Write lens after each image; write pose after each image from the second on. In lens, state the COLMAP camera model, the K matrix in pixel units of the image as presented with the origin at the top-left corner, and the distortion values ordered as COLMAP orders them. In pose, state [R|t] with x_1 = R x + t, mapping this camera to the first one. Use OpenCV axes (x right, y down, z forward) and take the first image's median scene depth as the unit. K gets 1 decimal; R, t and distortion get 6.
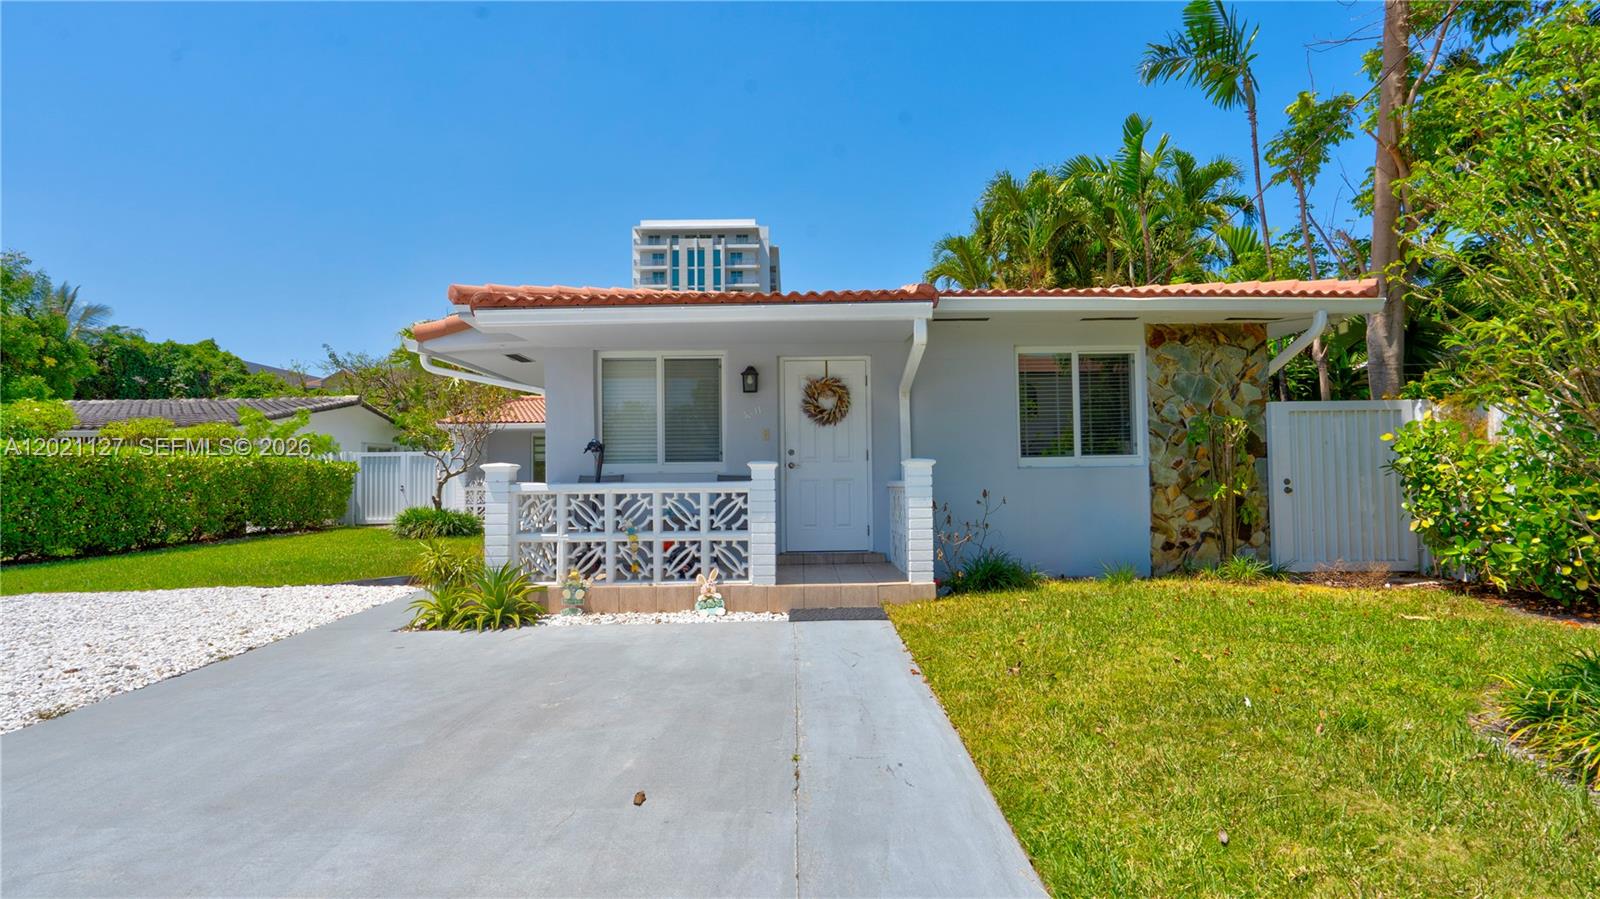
lens RADIAL K [[756.5, 0, 807.2], [0, 756.5, 448.7], [0, 0, 1]] dist [-0.002892, 0.000228]
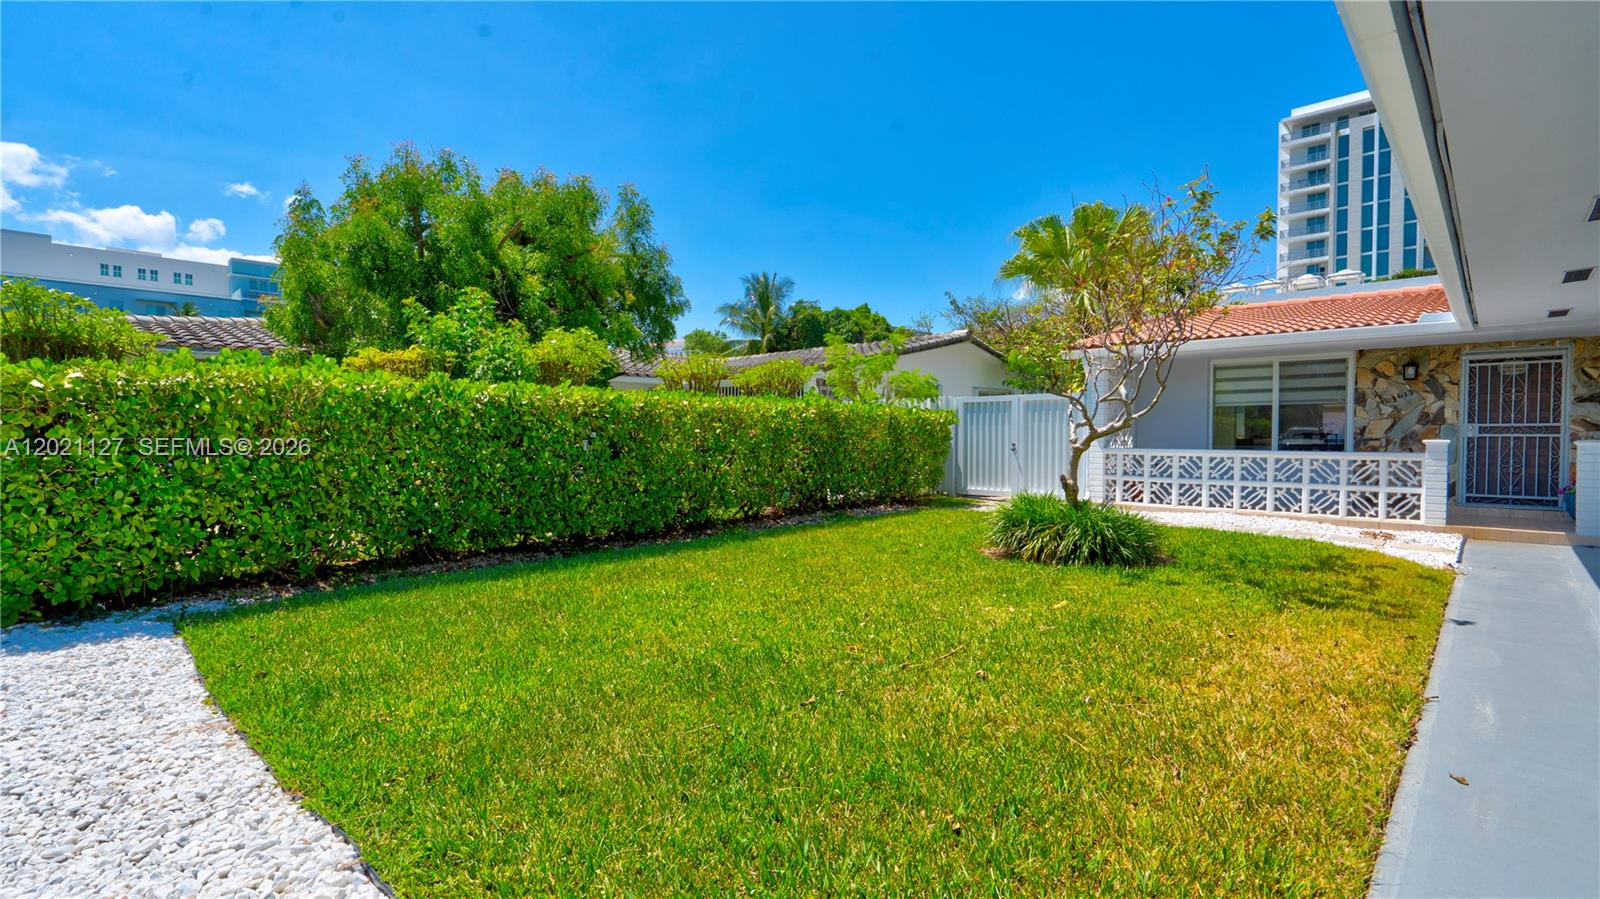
lens RADIAL K [[732.1, 0, 809.6], [0, 732.1, 453.7], [0, 0, 1]] dist [-0.002522, 0.001079]
pose [[0.715374, 0.034162, -0.697906, -0.093178], [0.019168, 0.997469, 0.068473, 0.003863], [0.698479, -0.062362, 0.712908, 0.181017]]
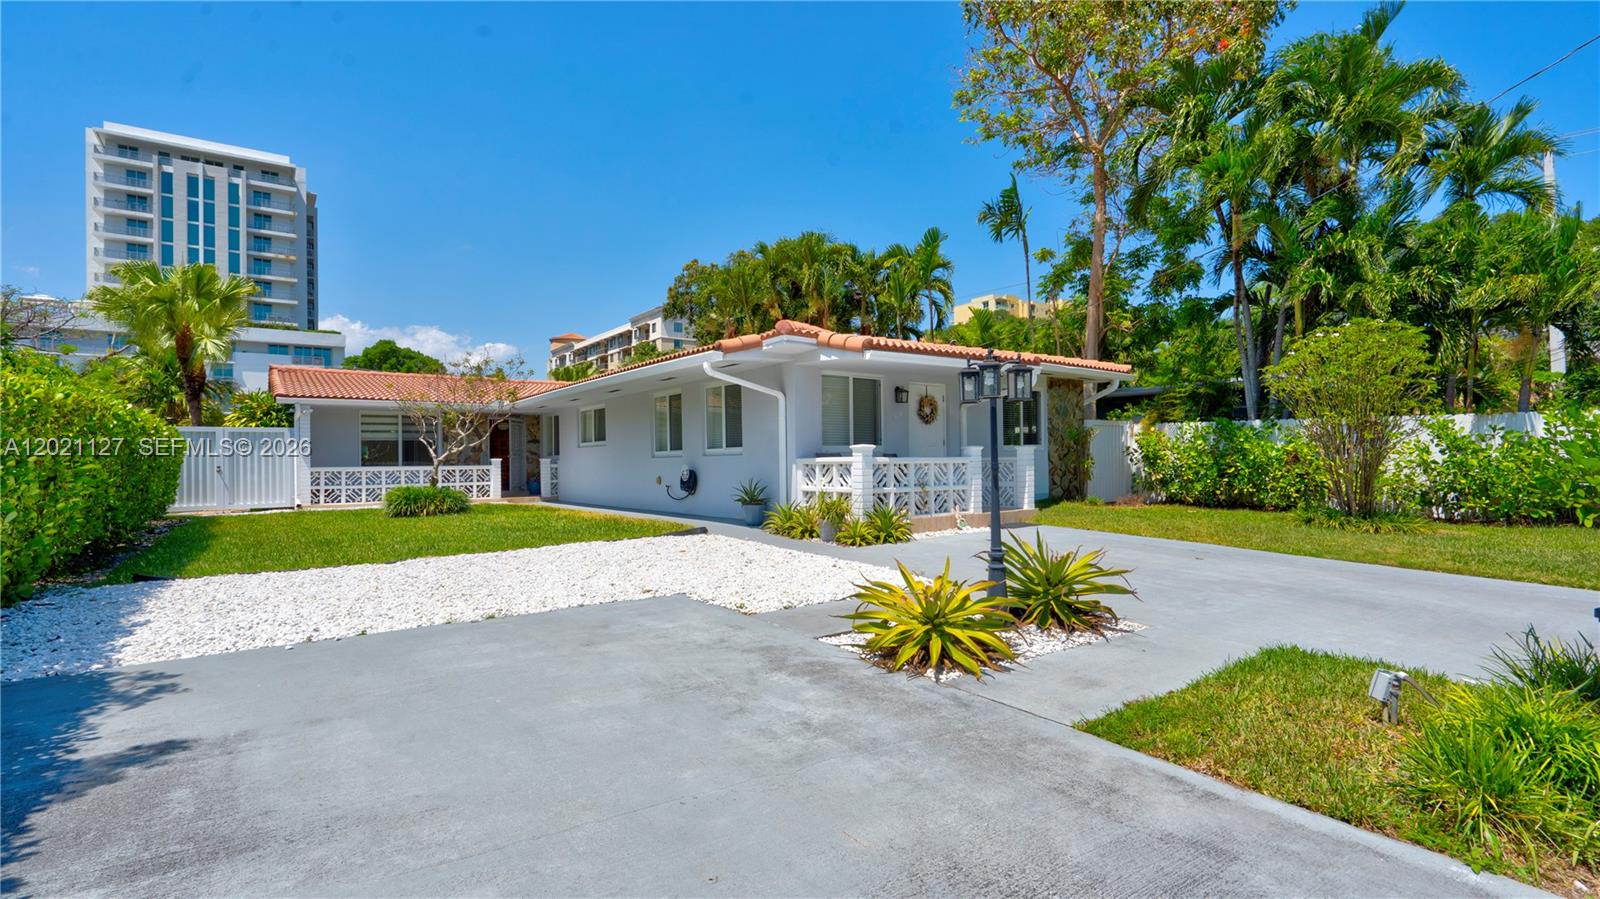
lens RADIAL K [[732.1, 0, 809.6], [0, 732.1, 453.7], [0, 0, 1]] dist [-0.002522, 0.001079]
pose [[0.810624, 0.008160, 0.585511, -0.223410], [-0.022545, 0.999596, 0.017282, 0.002243], [-0.585134, -0.027210, 0.810480, -0.031212]]
